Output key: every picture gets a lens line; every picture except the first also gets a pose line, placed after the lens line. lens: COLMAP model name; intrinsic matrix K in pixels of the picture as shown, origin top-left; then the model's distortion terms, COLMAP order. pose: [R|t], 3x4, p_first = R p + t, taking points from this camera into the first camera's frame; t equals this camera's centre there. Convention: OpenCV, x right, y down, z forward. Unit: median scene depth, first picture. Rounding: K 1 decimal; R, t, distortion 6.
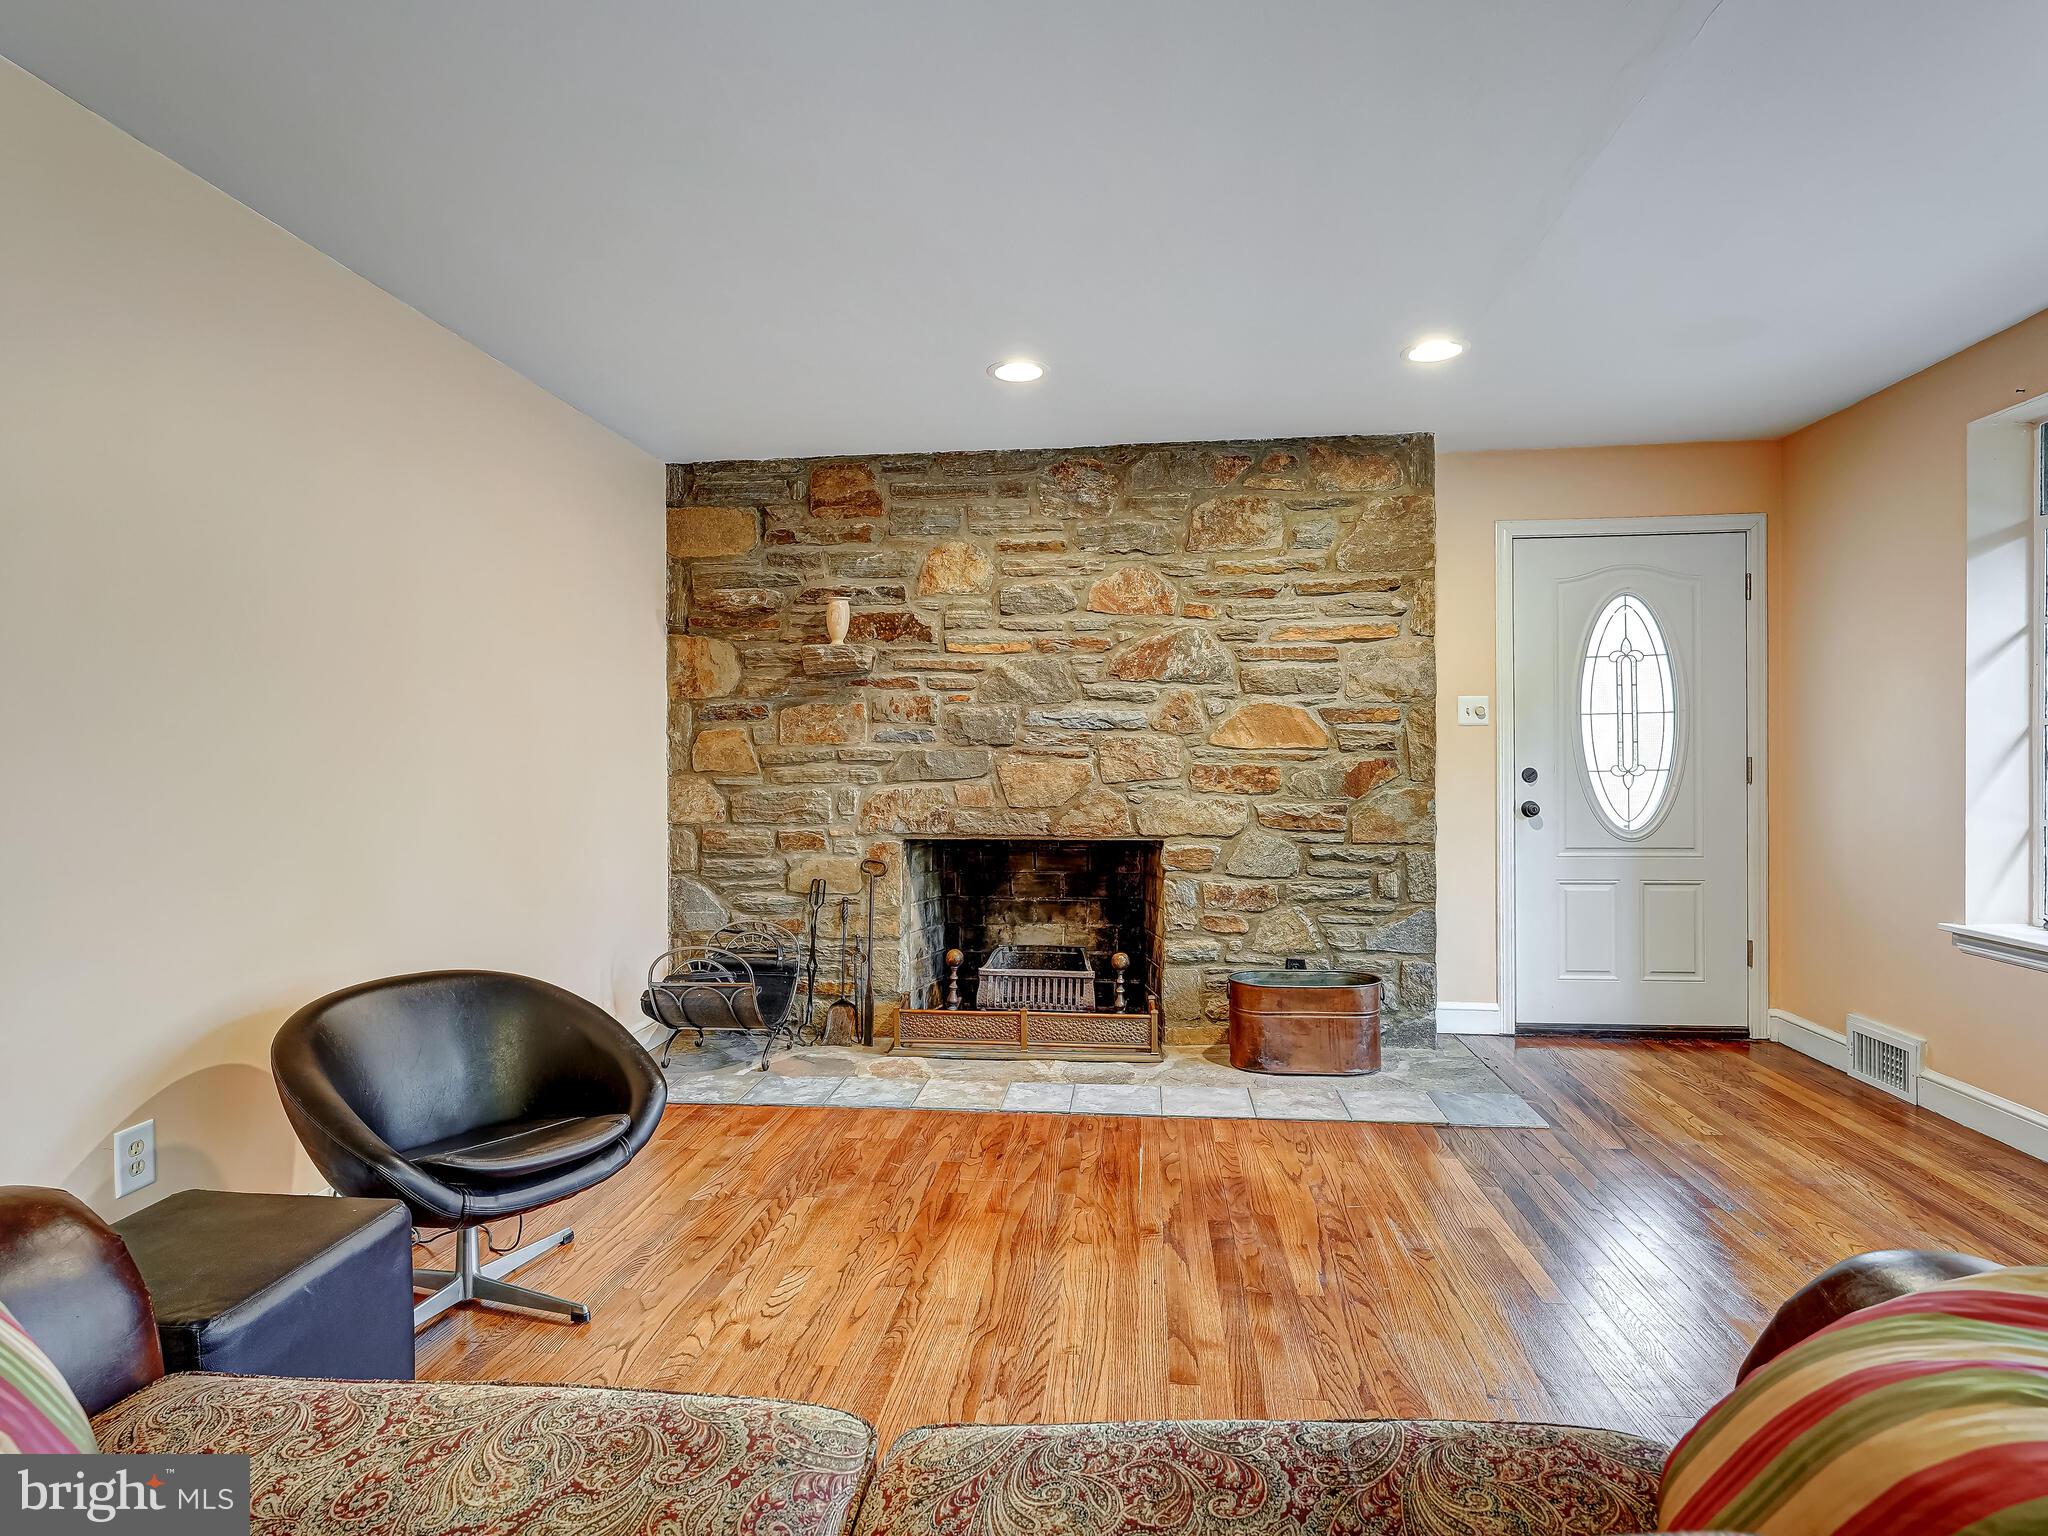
lens RADIAL K [[1084.5, 0, 1024.0], [0, 1084.5, 768.0], [0, 0, 1]] dist [-0.000374, 0.000085]
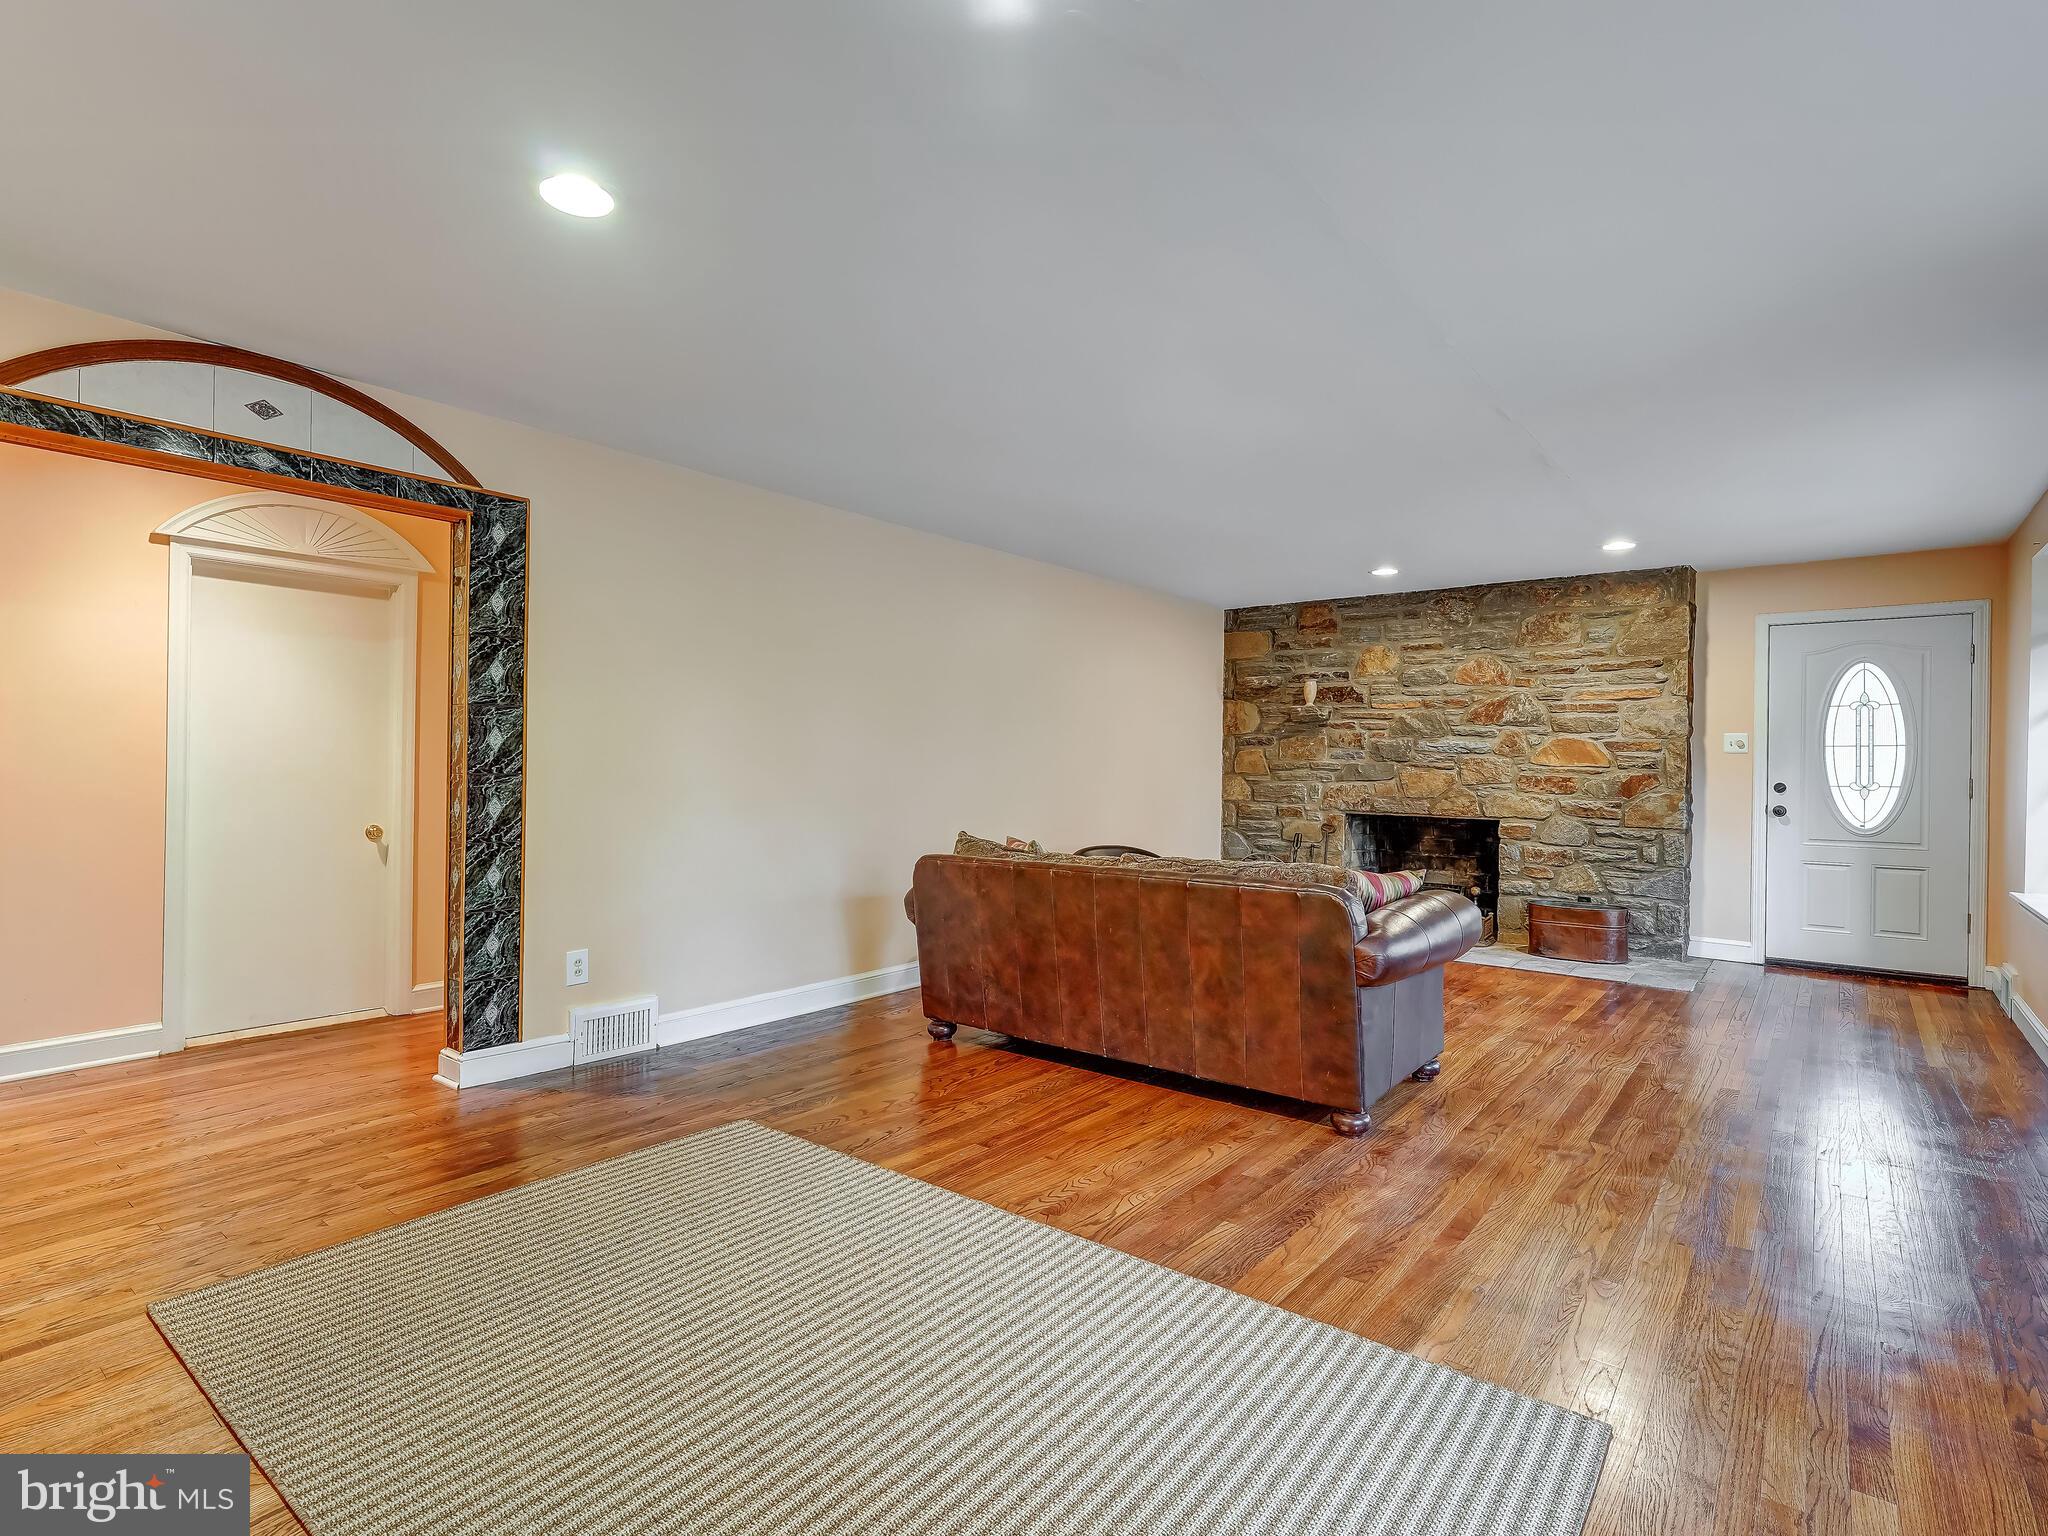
lens RADIAL K [[1025.7, 0, 1024.0], [0, 1025.7, 768.0], [0, 0, 1]] dist [-0.002405, 0.000158]
pose [[0.842274, 0.019125, -0.538710, 0.355775], [-0.020921, 0.999777, 0.002784, -0.002319], [0.538643, 0.008925, 0.842487, -0.715518]]
